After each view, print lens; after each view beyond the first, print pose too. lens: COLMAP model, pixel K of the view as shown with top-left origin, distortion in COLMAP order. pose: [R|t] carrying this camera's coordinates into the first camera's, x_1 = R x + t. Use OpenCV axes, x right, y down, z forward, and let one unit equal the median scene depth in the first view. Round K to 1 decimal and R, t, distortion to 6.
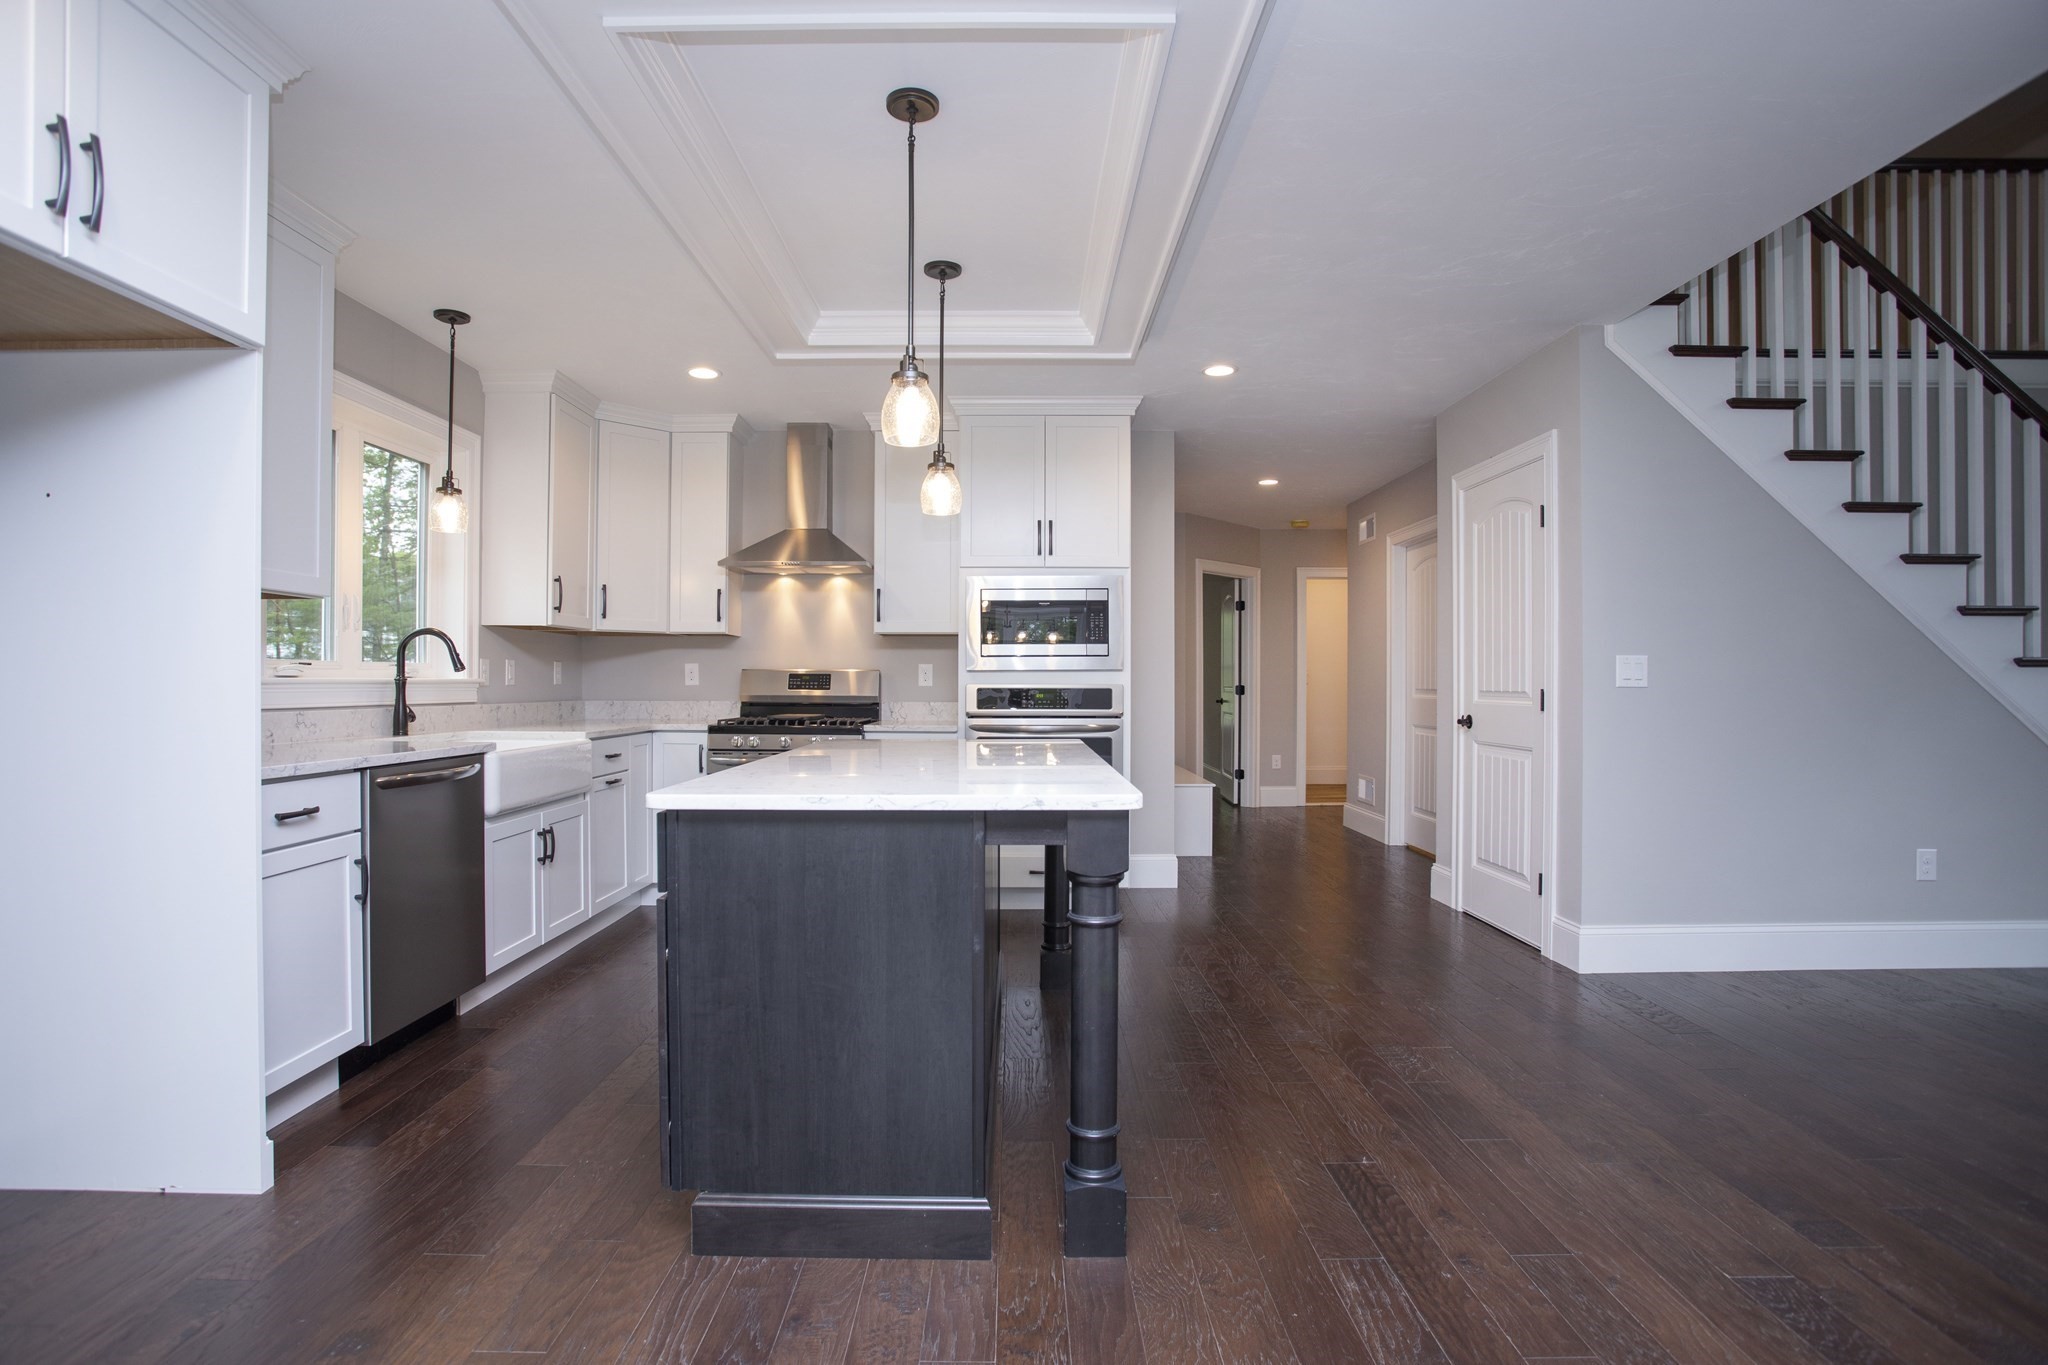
lens RADIAL K [[995.9, 0, 1009.4], [0, 995.9, 683.7], [0, 0, 1]] dist [-0.068971, 0.030035]
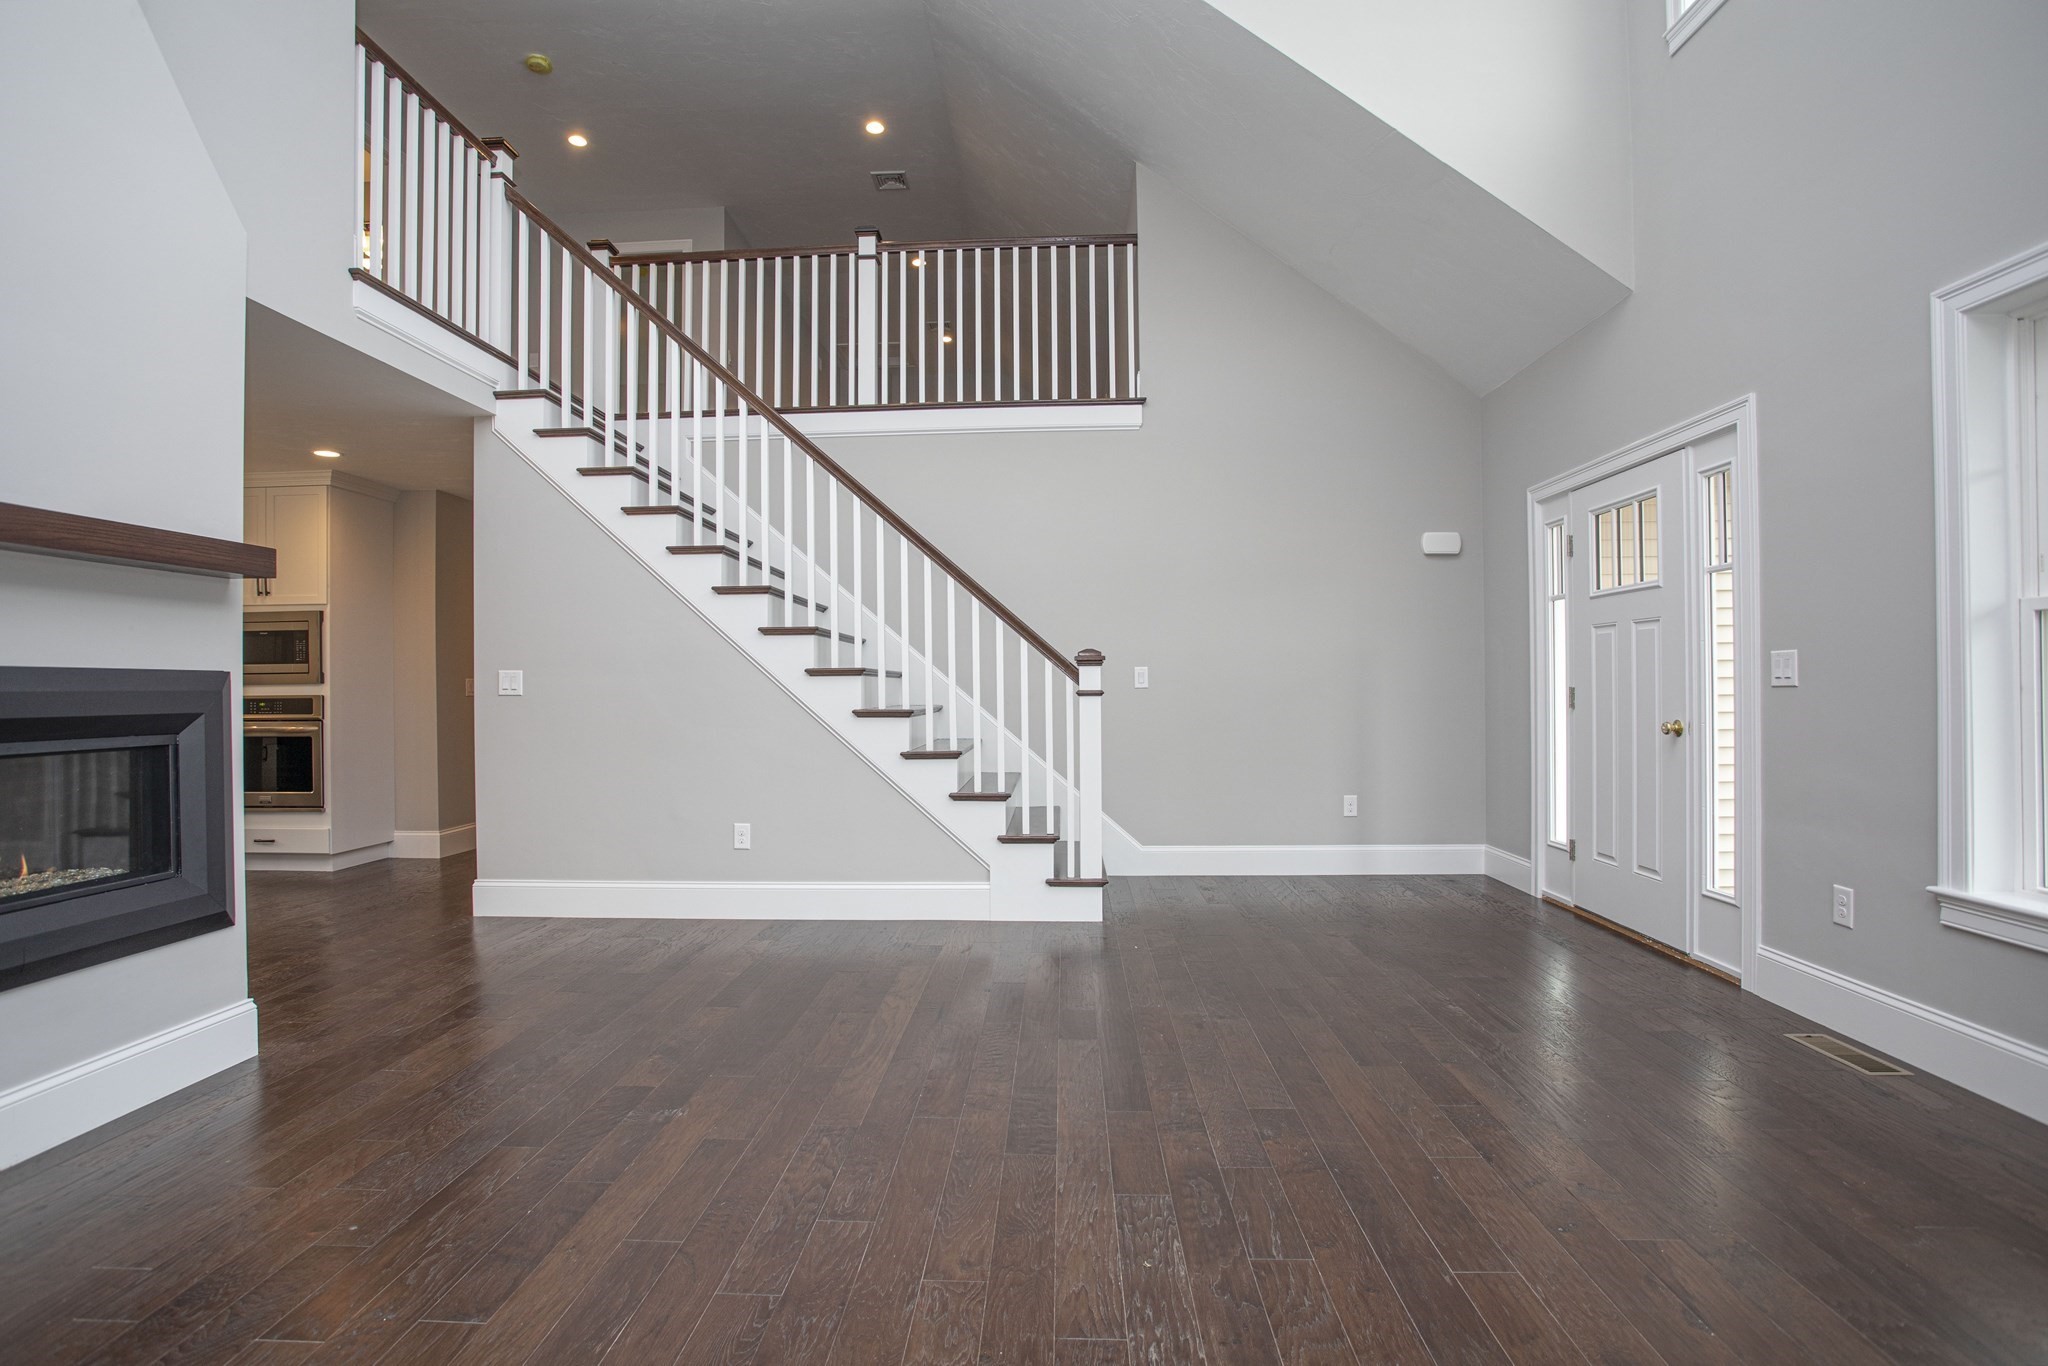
lens RADIAL K [[1017.6, 0, 1007.3], [0, 1017.6, 684.7], [0, 0, 1]] dist [-0.071778, 0.034415]
pose [[0.998621, -0.011368, -0.051256, 1.172285], [0.011220, 0.999932, -0.003172, 0.001493], [0.051288, 0.002592, 0.998681, -0.252782]]
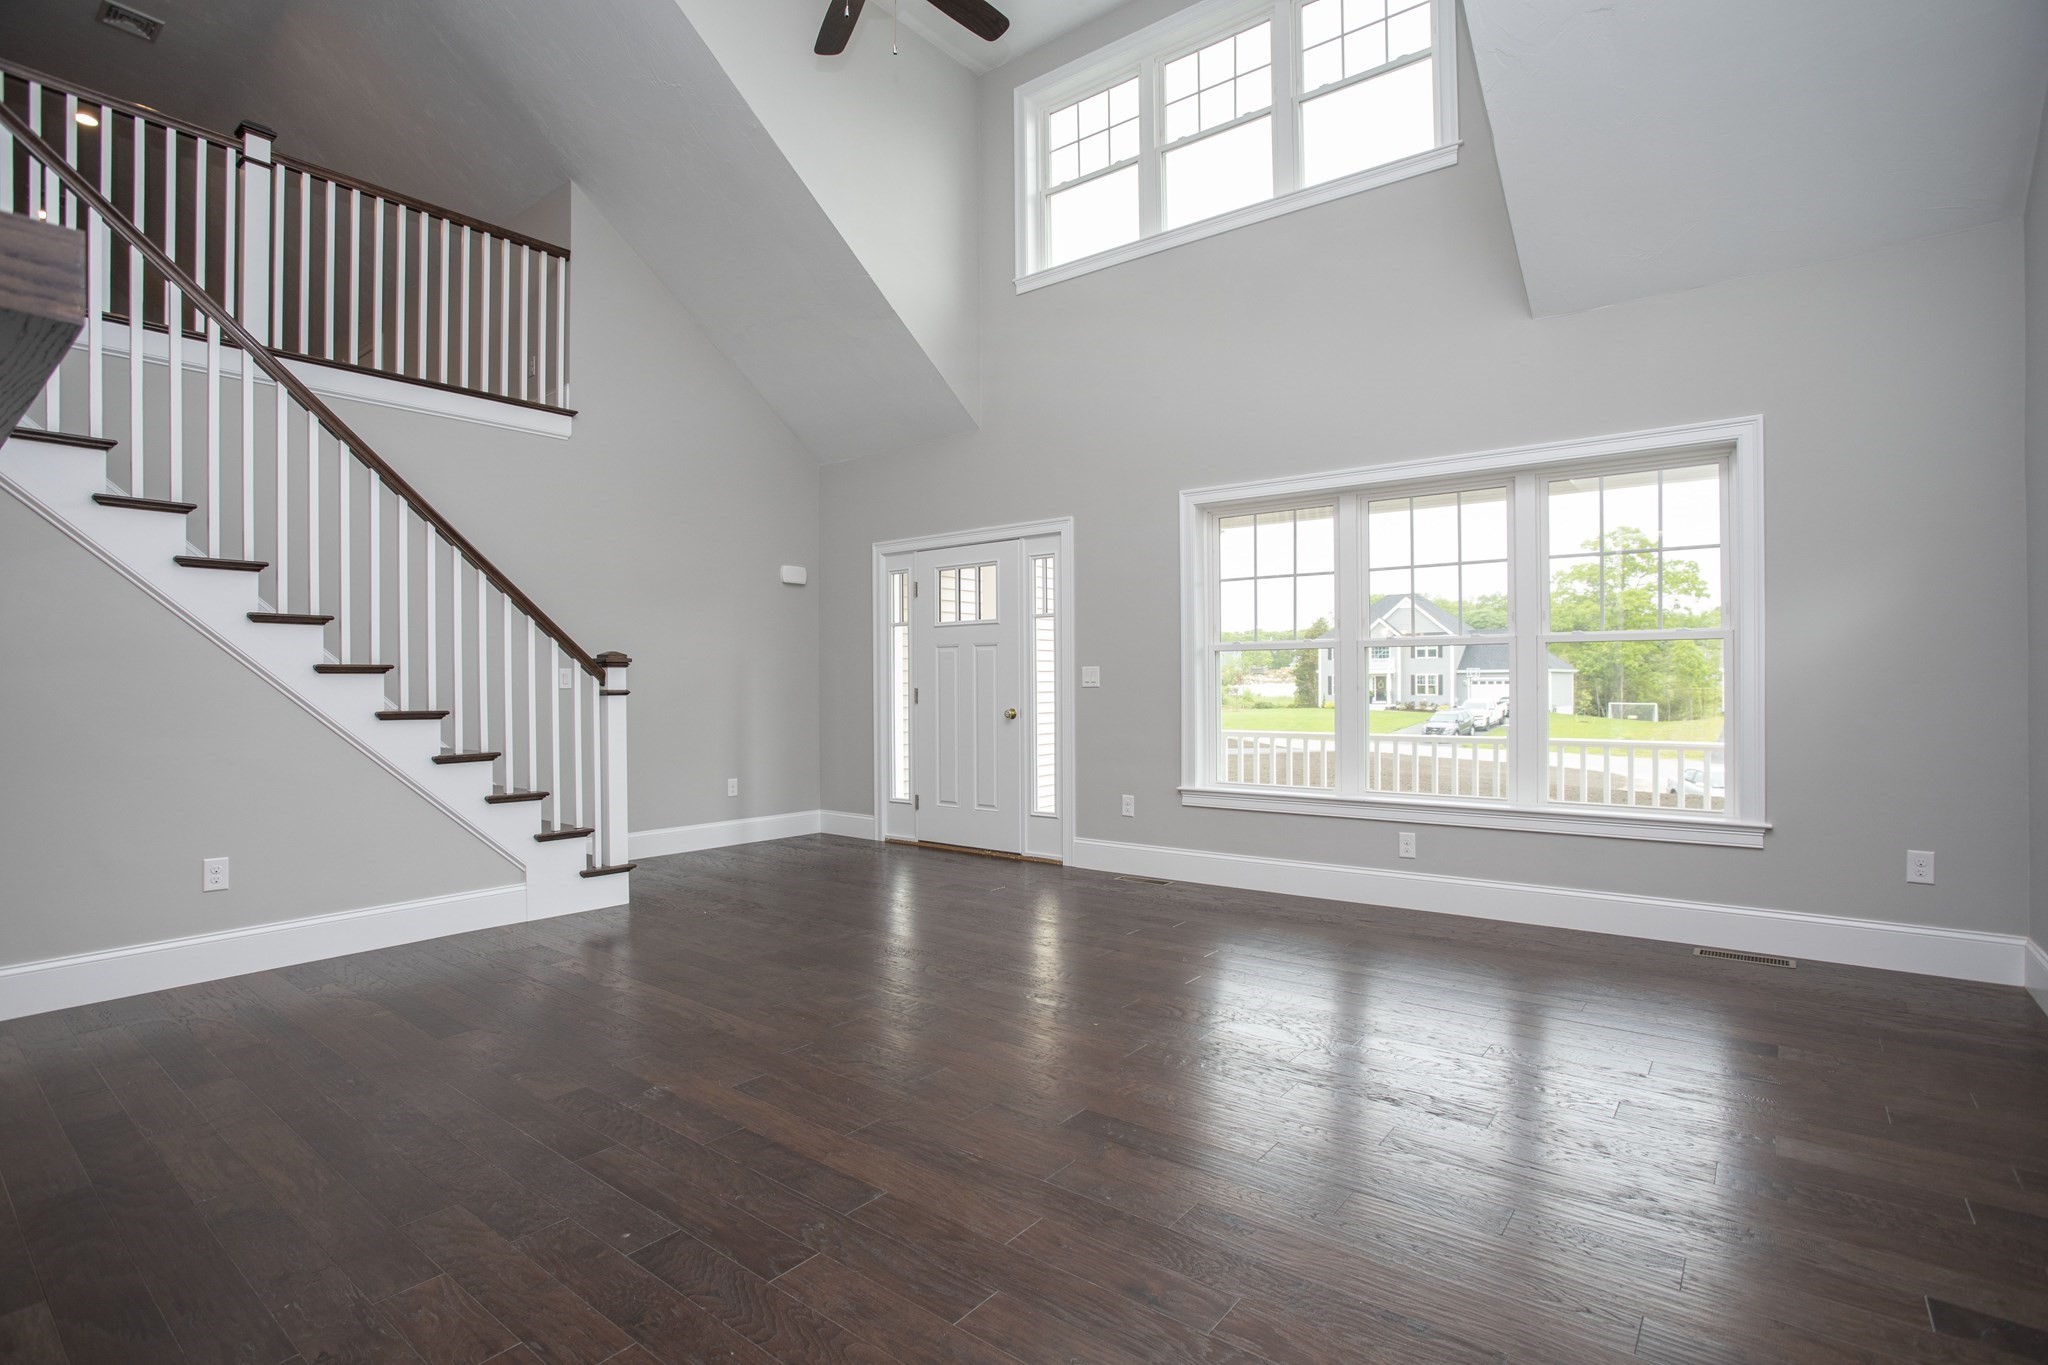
lens RADIAL K [[1009.2, 0, 1017.8], [0, 1009.2, 686.3], [0, 0, 1]] dist [-0.080582, 0.040137]
pose [[0.620265, -0.008127, 0.784350, 0.582024], [0.007666, 0.999961, 0.004299, -0.001070], [-0.784355, 0.003347, 0.620303, -0.234649]]
